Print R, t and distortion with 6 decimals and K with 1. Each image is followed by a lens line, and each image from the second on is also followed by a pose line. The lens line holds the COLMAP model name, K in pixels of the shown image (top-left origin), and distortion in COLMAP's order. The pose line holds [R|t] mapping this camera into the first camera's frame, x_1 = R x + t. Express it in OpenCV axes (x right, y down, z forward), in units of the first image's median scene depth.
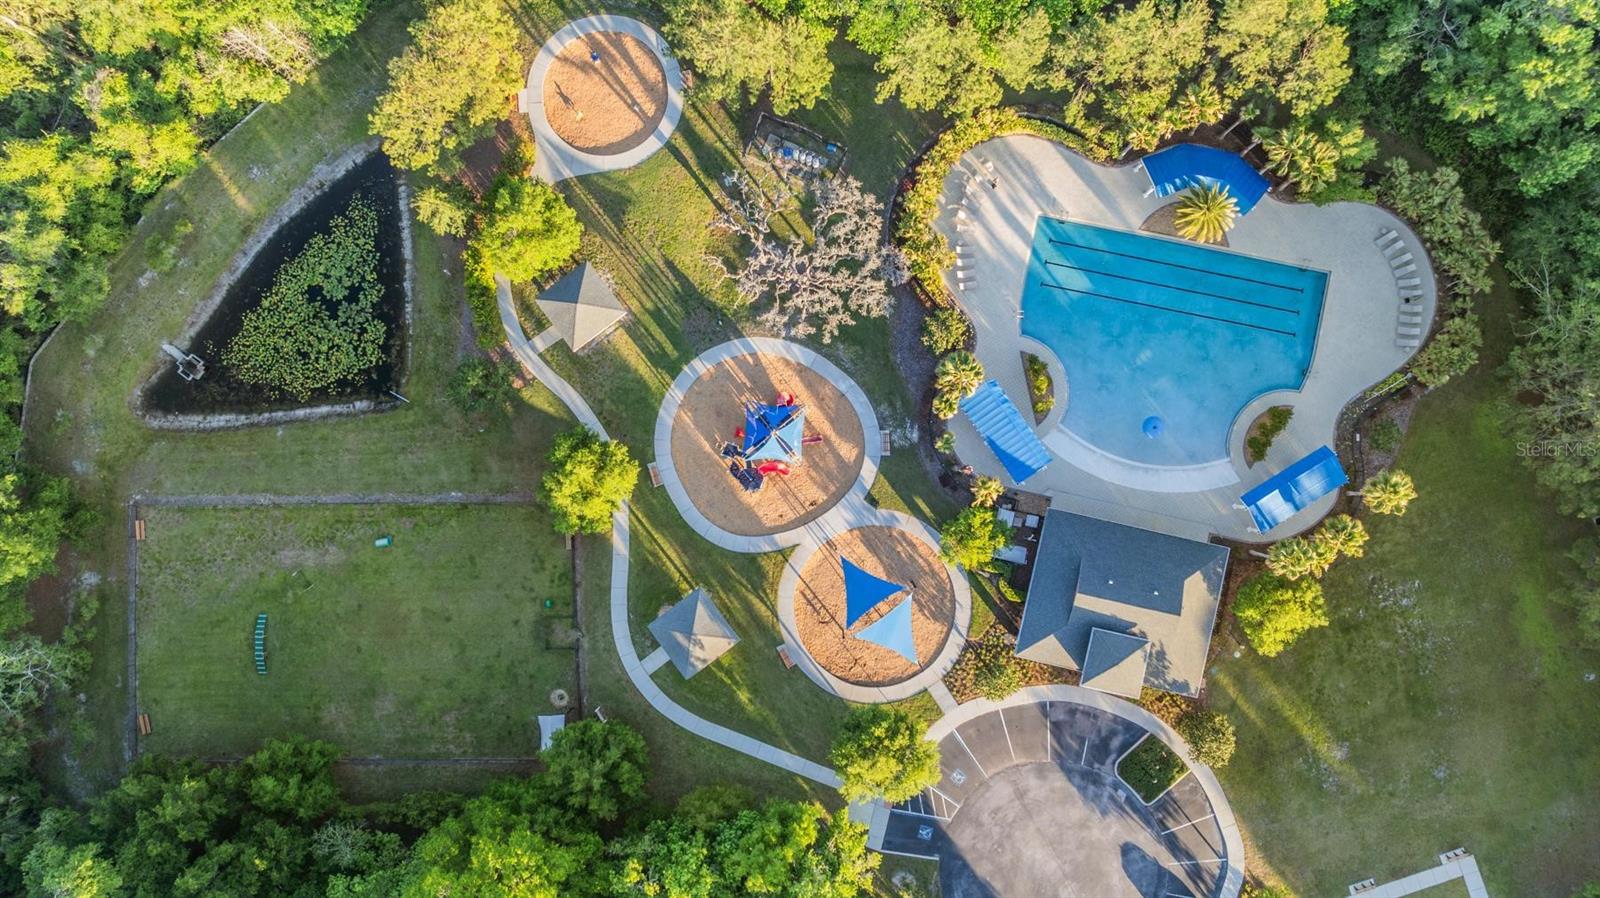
lens RADIAL K [[1144.2, 0, 800.0], [0, 1144.2, 449.0], [0, 0, 1]] dist [-0.028975, 0.033522]
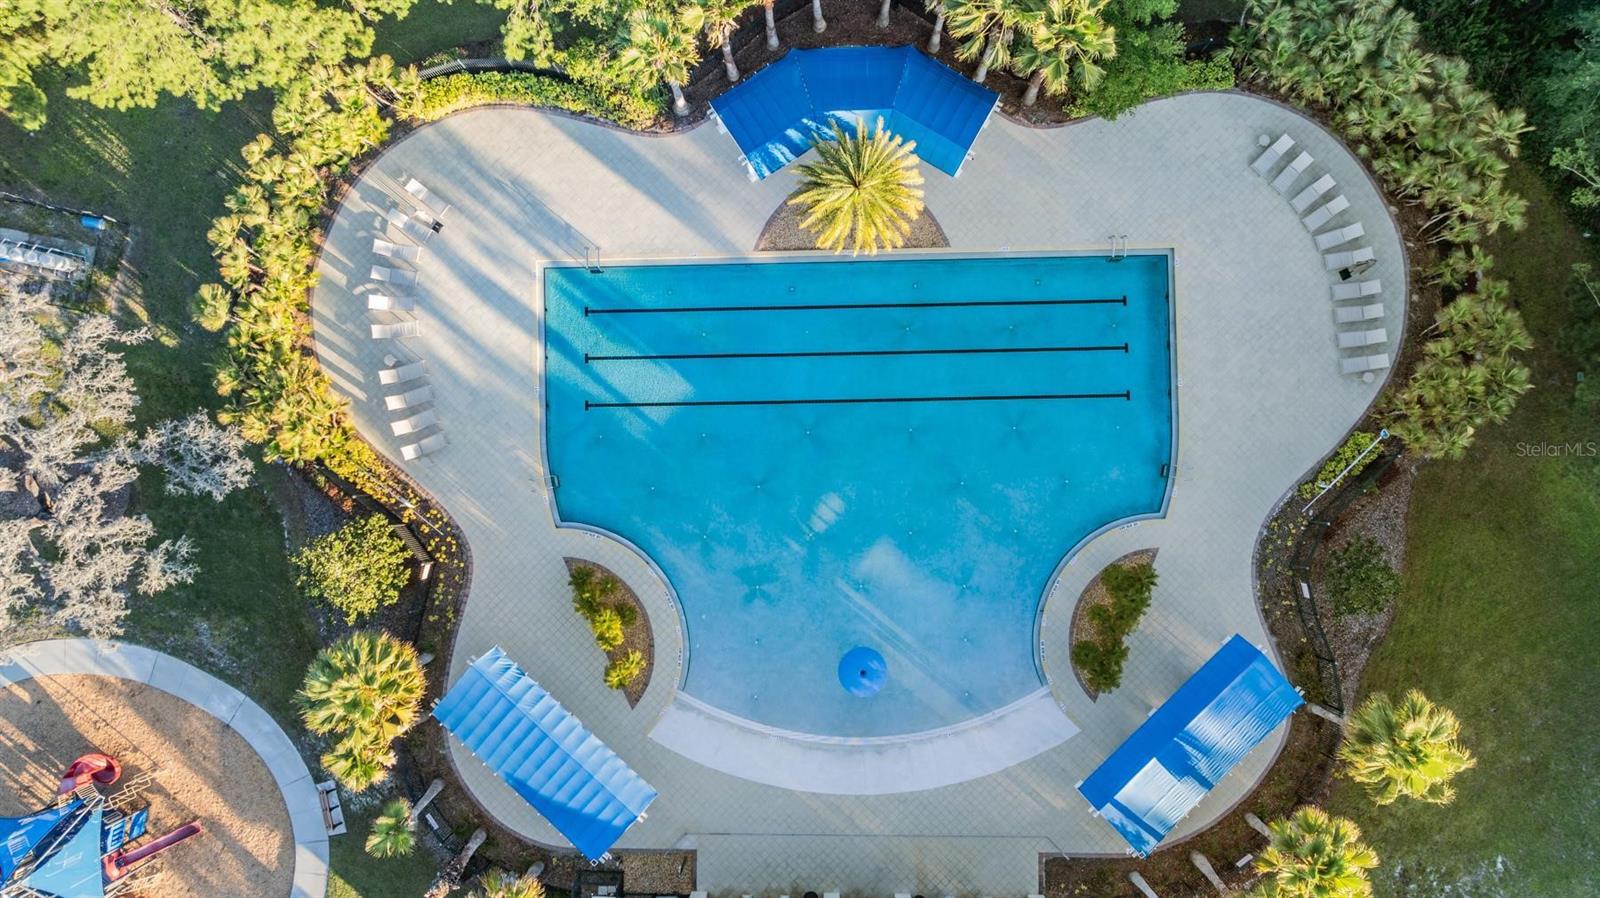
lens RADIAL K [[1142.0, 0, 800.0], [0, 1142.0, 449.0], [0, 0, 1]] dist [-0.003394, 0.008640]
pose [[0.975926, -0.217844, 0.010587, 0.294244], [0.217904, 0.975958, -0.004847, -0.107027], [-0.009277, 0.007037, 0.999932, 0.532906]]
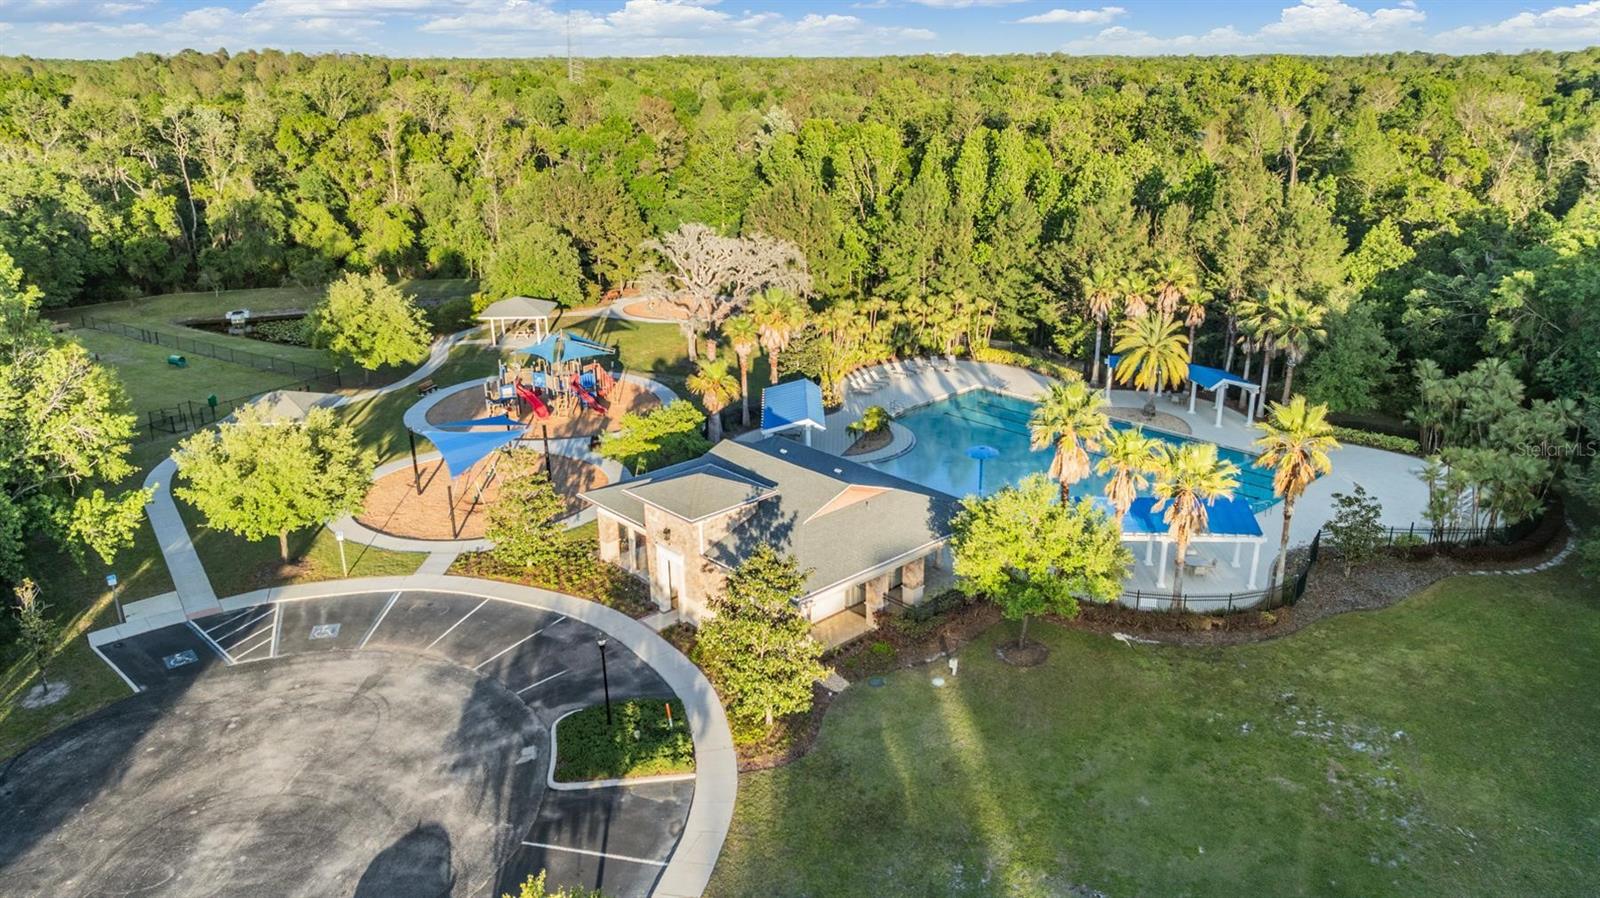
lens RADIAL K [[1146.5, 0, 807.0], [0, 1146.5, 420.7], [0, 0, 1]] dist [-0.014992, -0.002740]
pose [[0.830329, 0.191838, -0.523213, 0.559858], [-0.557243, 0.276012, -0.783133, 0.538274], [-0.005822, 0.941815, 0.336082, 0.751991]]
